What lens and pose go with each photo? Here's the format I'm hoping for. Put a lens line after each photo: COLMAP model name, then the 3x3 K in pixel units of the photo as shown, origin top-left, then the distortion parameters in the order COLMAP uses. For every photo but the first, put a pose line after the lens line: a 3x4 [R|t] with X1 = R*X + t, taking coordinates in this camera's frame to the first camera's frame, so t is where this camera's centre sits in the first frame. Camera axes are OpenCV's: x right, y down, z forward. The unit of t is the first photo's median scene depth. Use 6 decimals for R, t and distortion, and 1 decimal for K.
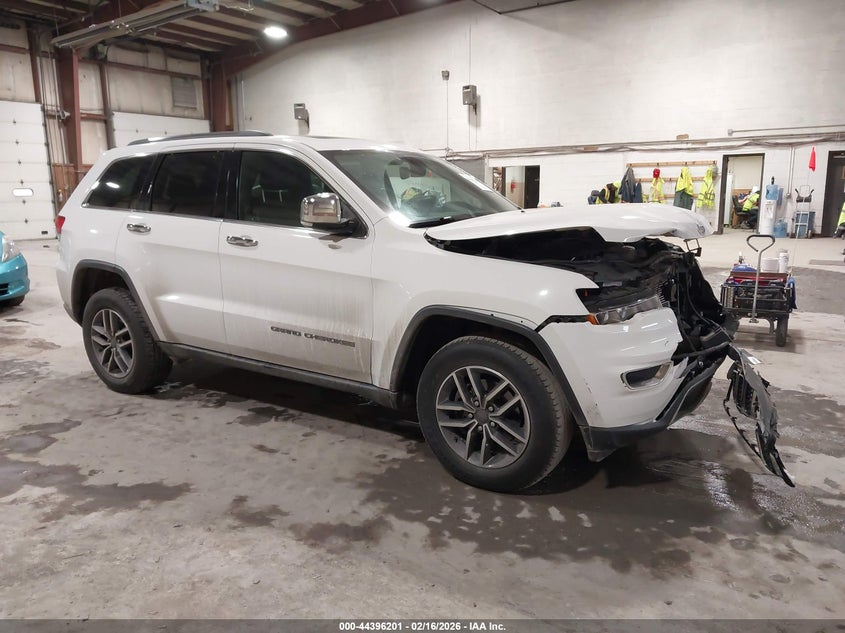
lens RADIAL K [[673.9, 0, 412.3], [0, 673.9, 307.7], [0, 0, 1]] dist [0.006900, -0.003973]
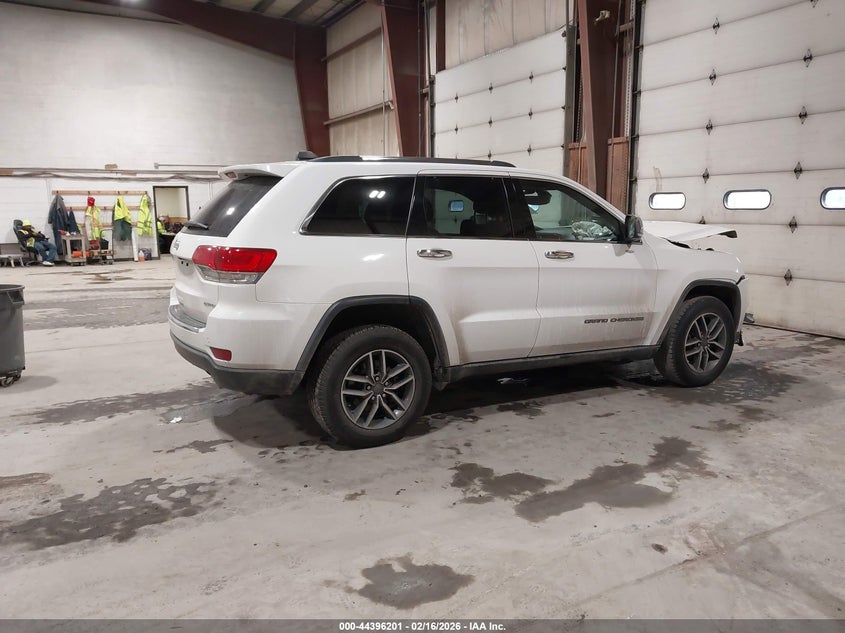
lens RADIAL K [[665.8, 0, 422.5], [0, 665.8, 316.5], [0, 0, 1]] dist [-0.001606, -0.001050]
pose [[0.467116, -0.130058, 0.874579, -1.249107], [0.155745, 0.985760, 0.063408, -0.091104], [-0.870371, 0.106592, 0.480720, 0.582725]]
